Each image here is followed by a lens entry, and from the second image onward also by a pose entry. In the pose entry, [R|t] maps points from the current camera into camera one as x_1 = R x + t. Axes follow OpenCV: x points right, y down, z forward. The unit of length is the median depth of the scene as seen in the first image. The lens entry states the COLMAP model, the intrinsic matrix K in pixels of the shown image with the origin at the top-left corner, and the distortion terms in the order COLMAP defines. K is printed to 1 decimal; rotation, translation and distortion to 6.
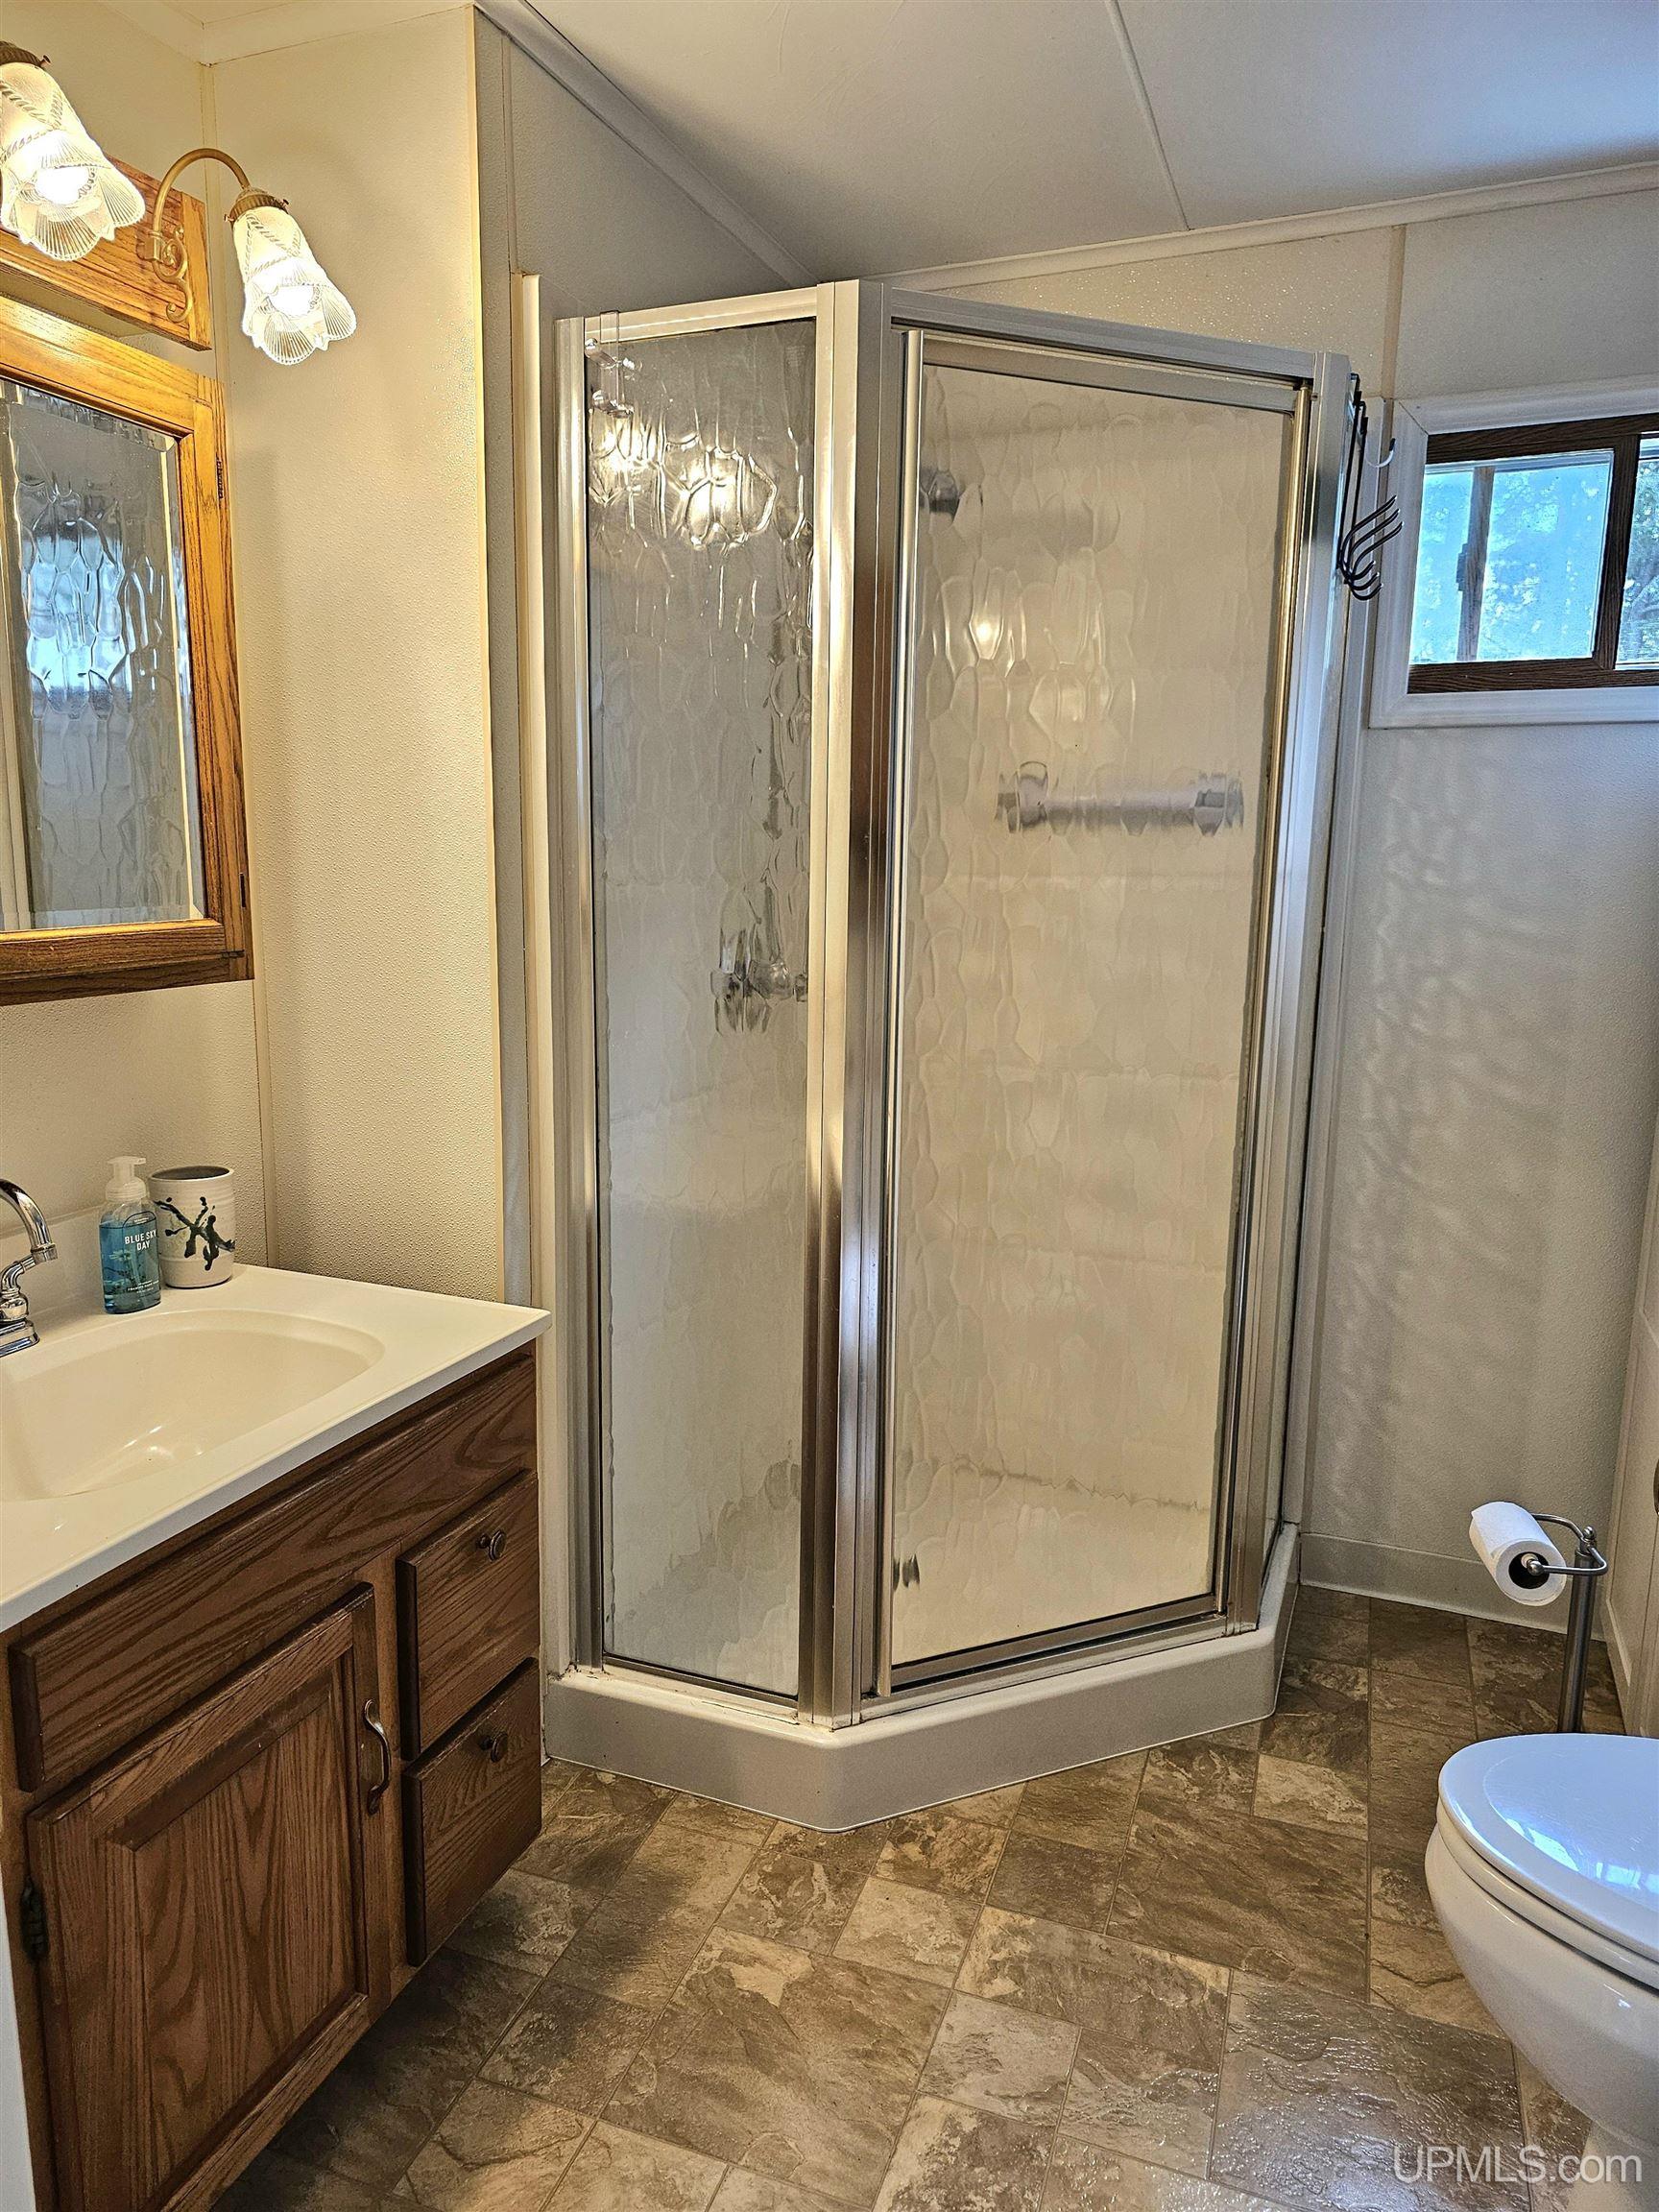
lens RADIAL K [[1496.8, 0, 832.7], [0, 1496.8, 1114.1], [0, 0, 1]] dist [0.042978, -0.029007]
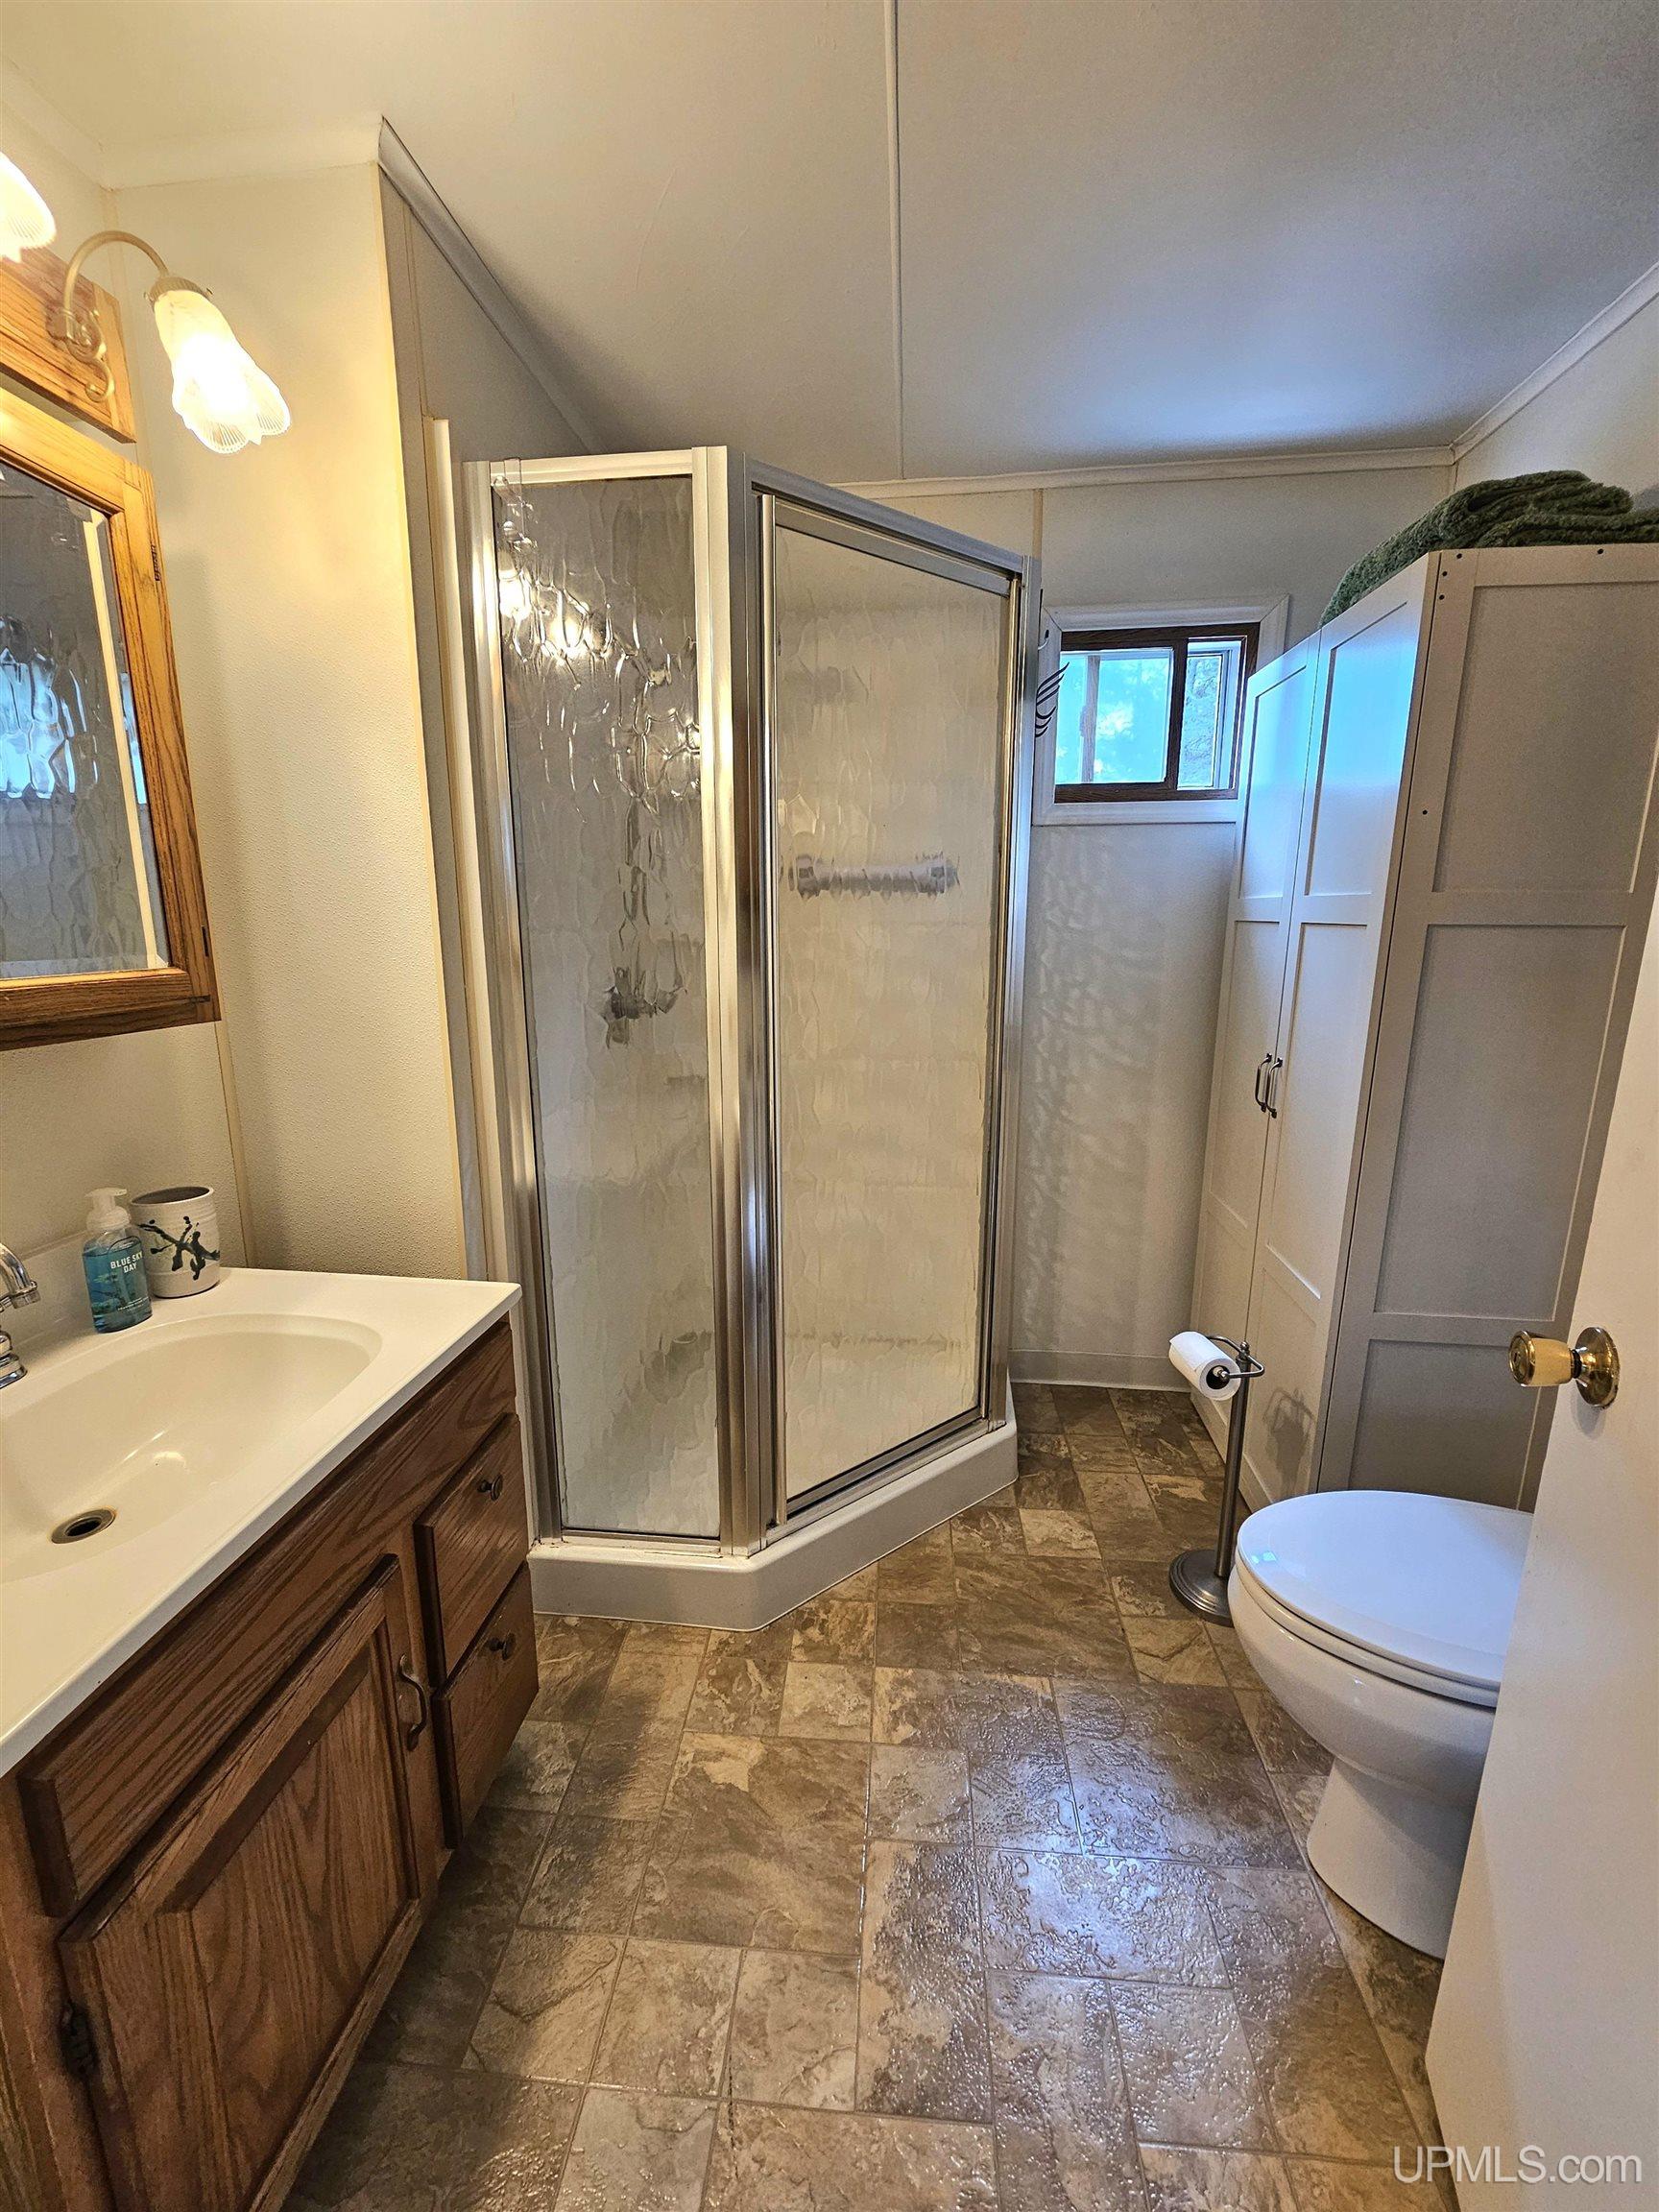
lens RADIAL K [[894.1, 0, 829.5], [0, 894.1, 1106.0], [0, 0, 1]] dist [0.000192, 0.000735]
pose [[0.965233, -0.066328, 0.252835, -0.118718], [0.059912, 0.997658, 0.032998, -0.020744], [-0.254431, -0.016703, 0.966947, 0.235336]]
